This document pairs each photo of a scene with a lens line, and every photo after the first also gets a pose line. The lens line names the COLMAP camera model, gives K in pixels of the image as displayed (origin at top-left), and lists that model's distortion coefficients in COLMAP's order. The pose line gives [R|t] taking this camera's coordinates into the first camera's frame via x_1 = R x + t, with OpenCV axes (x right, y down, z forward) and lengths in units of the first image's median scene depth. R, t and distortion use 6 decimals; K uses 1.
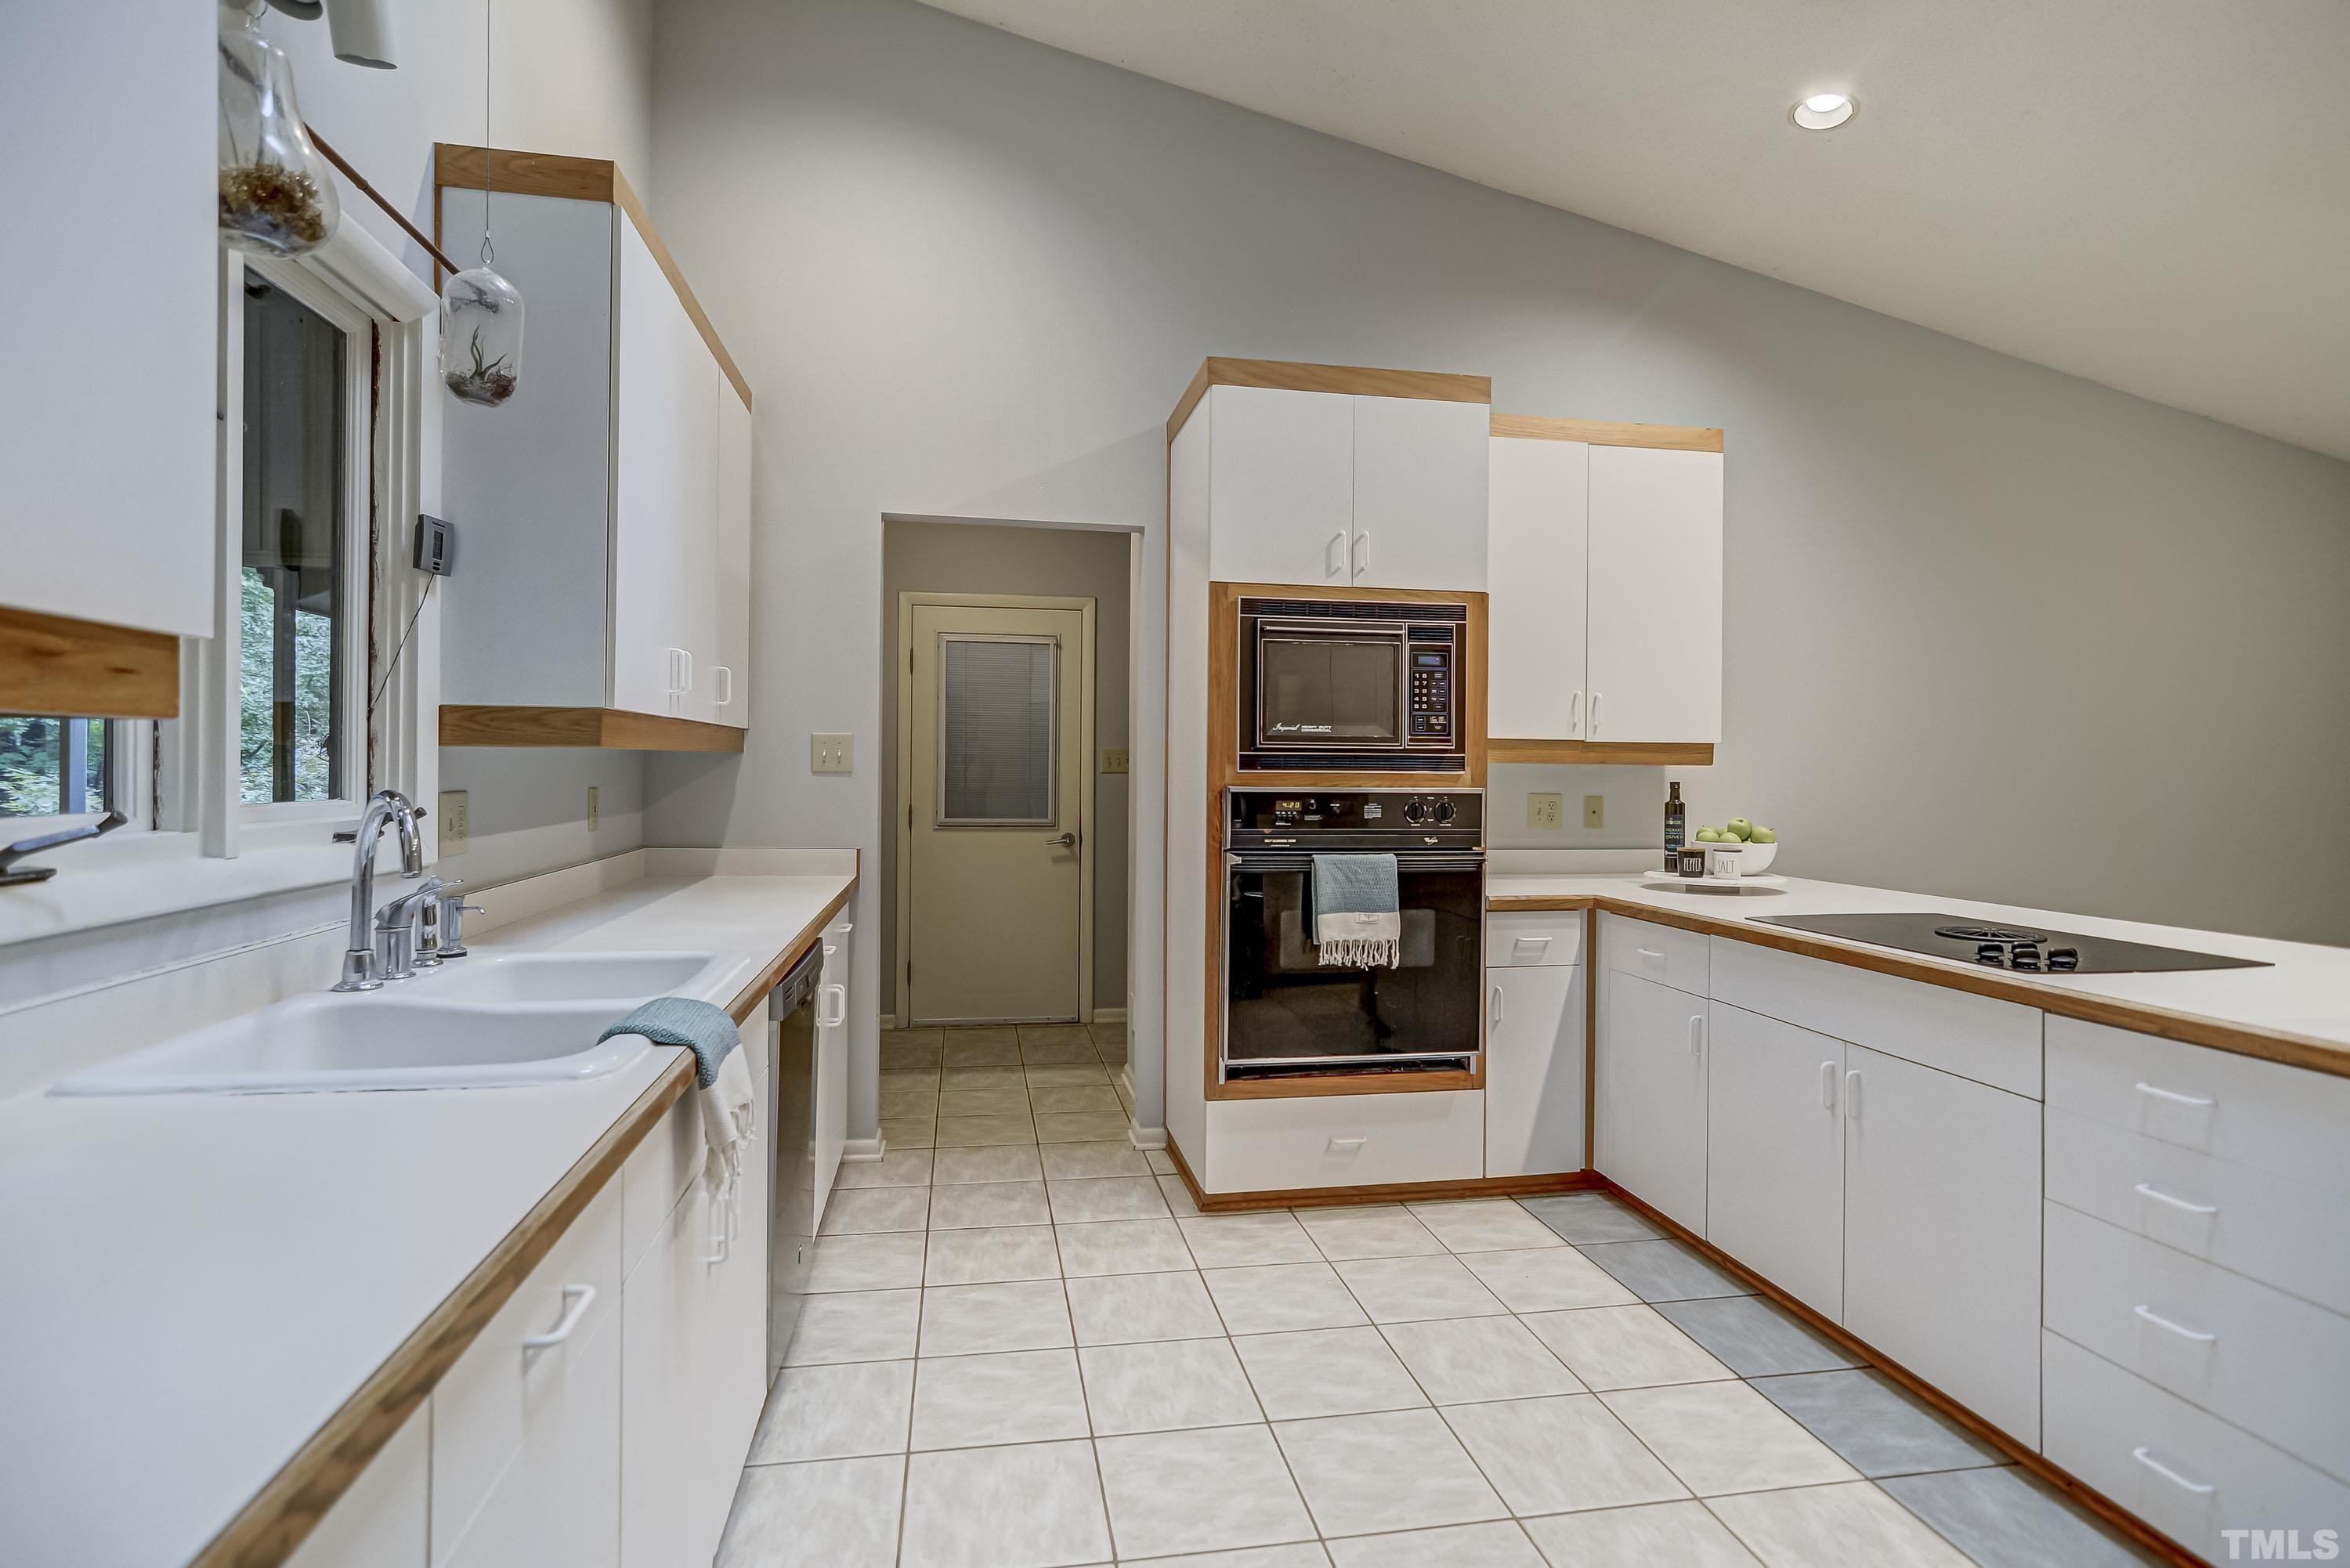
lens RADIAL K [[1134.8, 0, 1158.4], [0, 1134.8, 772.6], [0, 0, 1]] dist [-0.013031, 0.007680]
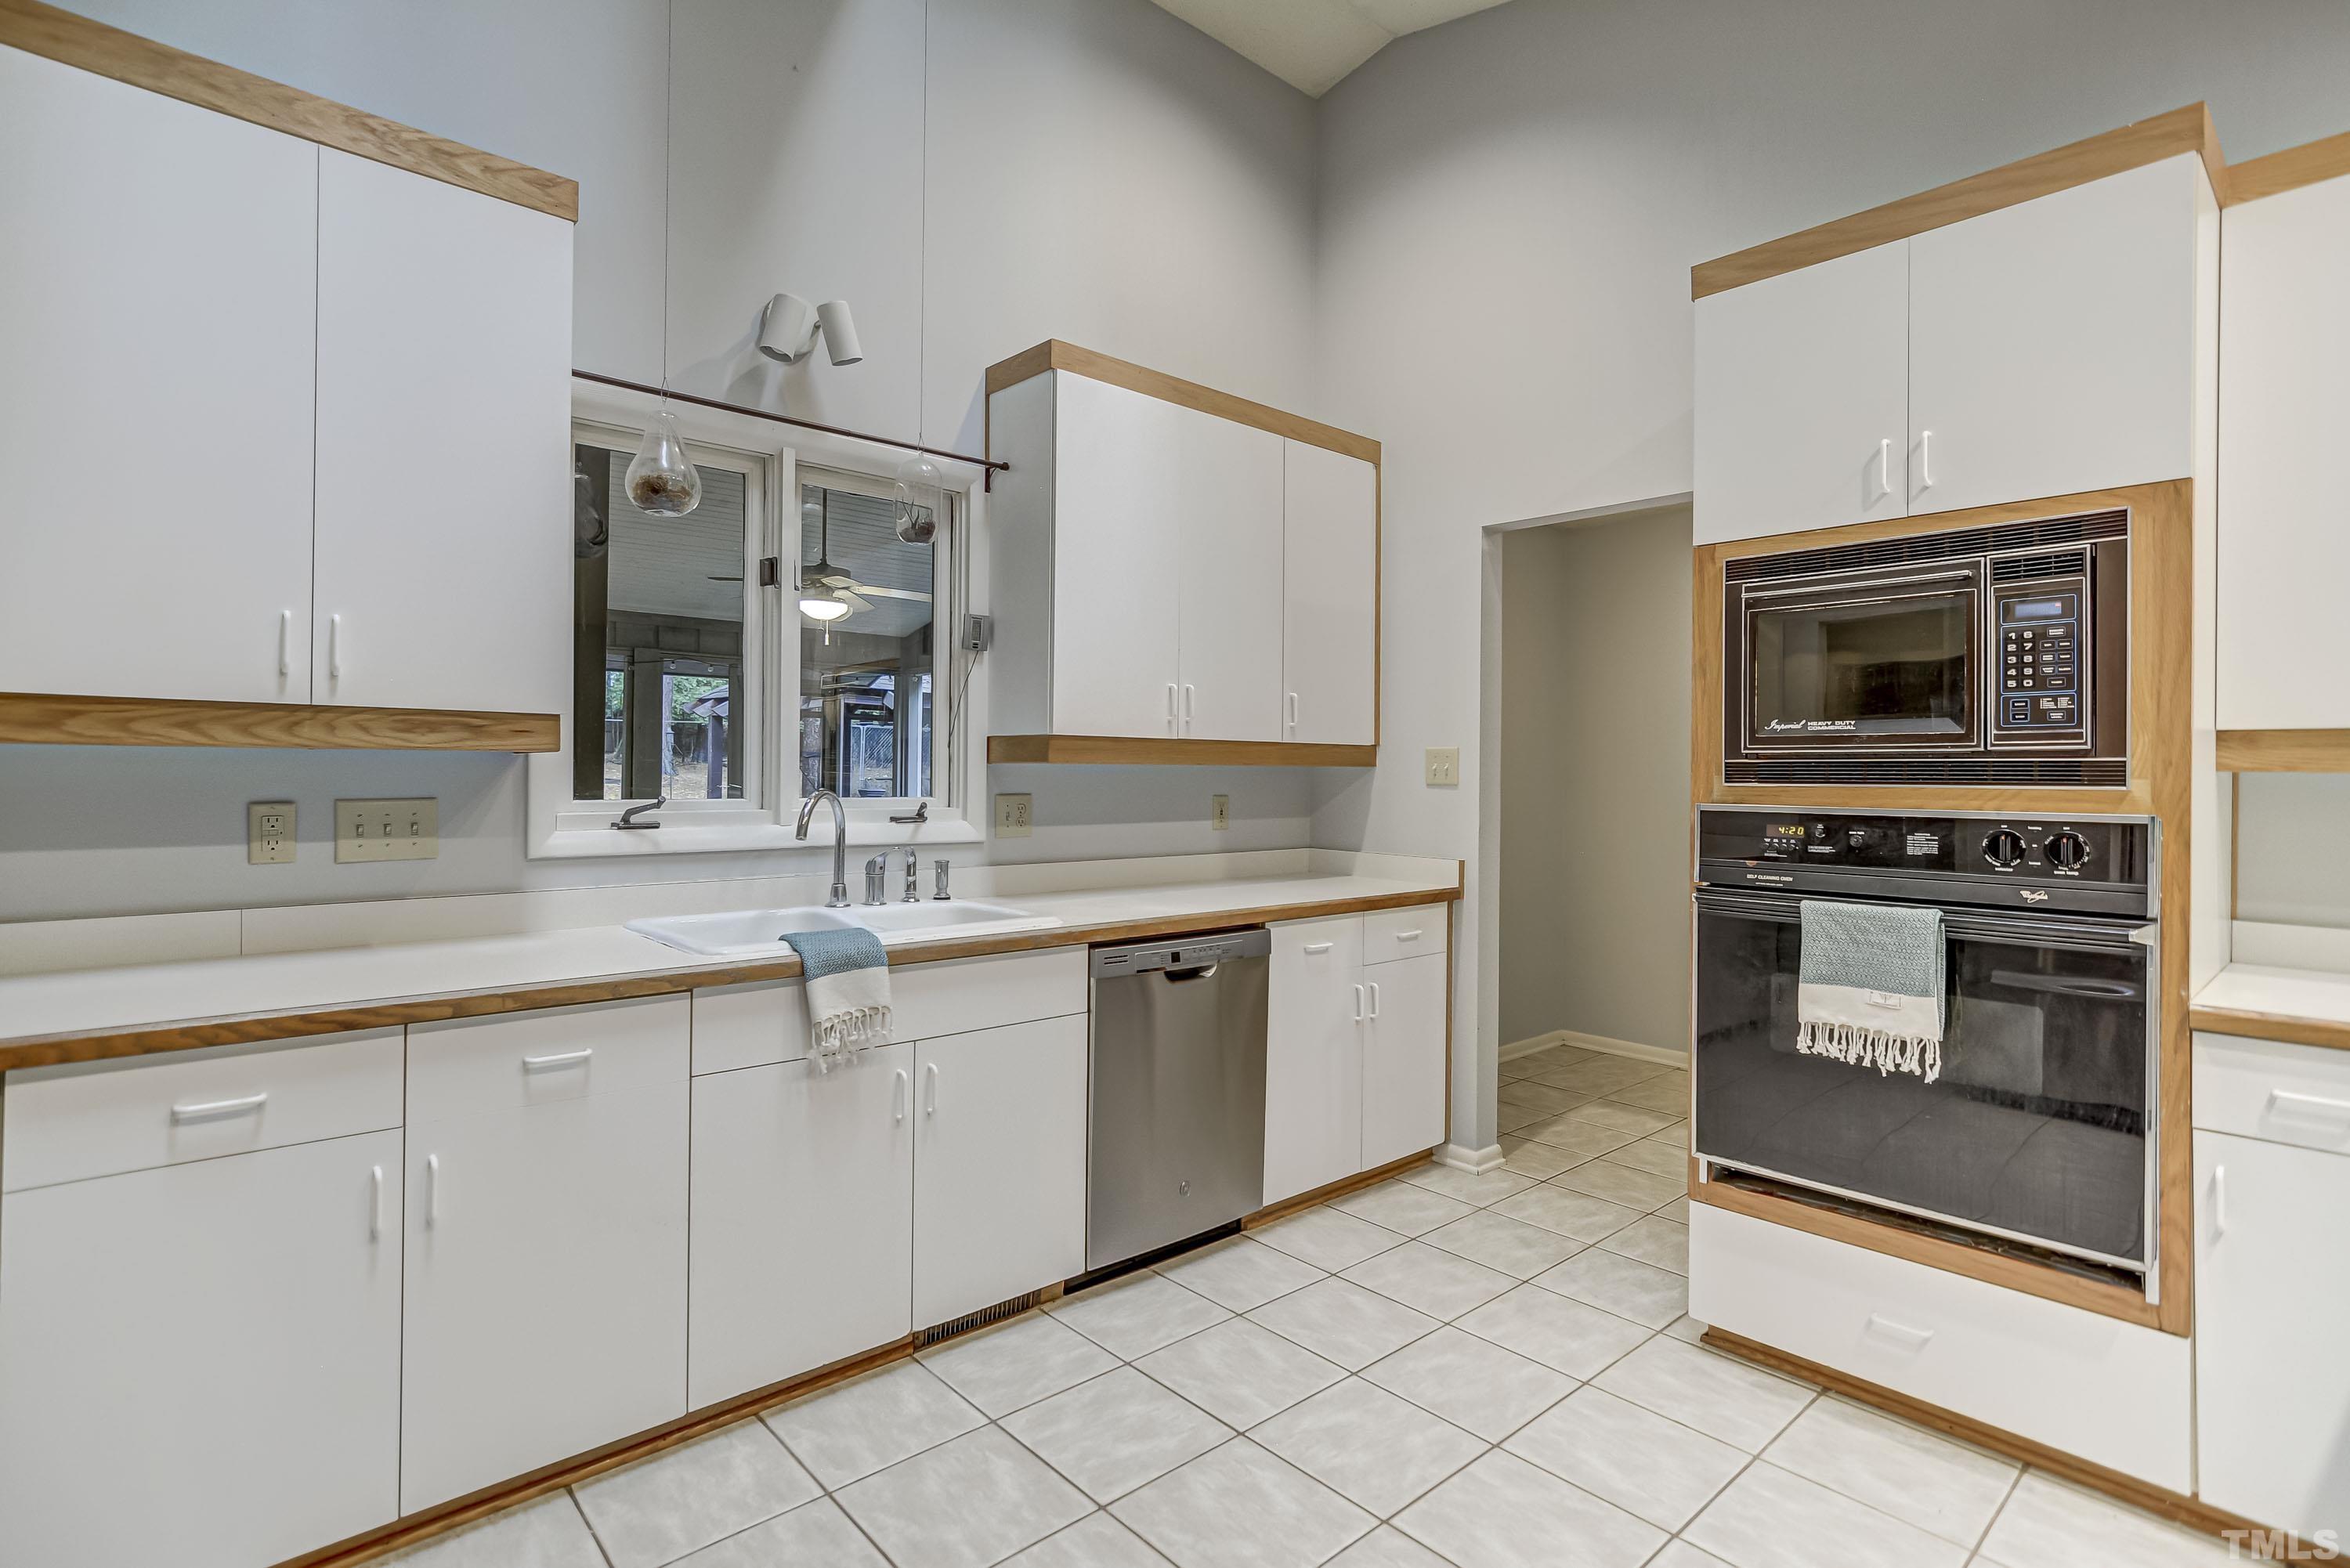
lens RADIAL K [[1134.8, 0, 1158.4], [0, 1134.8, 772.6], [0, 0, 1]] dist [-0.013031, 0.007680]
pose [[0.532135, -0.004896, -0.846645, 0.520306], [-0.007964, 0.999910, -0.010788, 0.002187], [0.846622, 0.012484, 0.532048, 0.261386]]
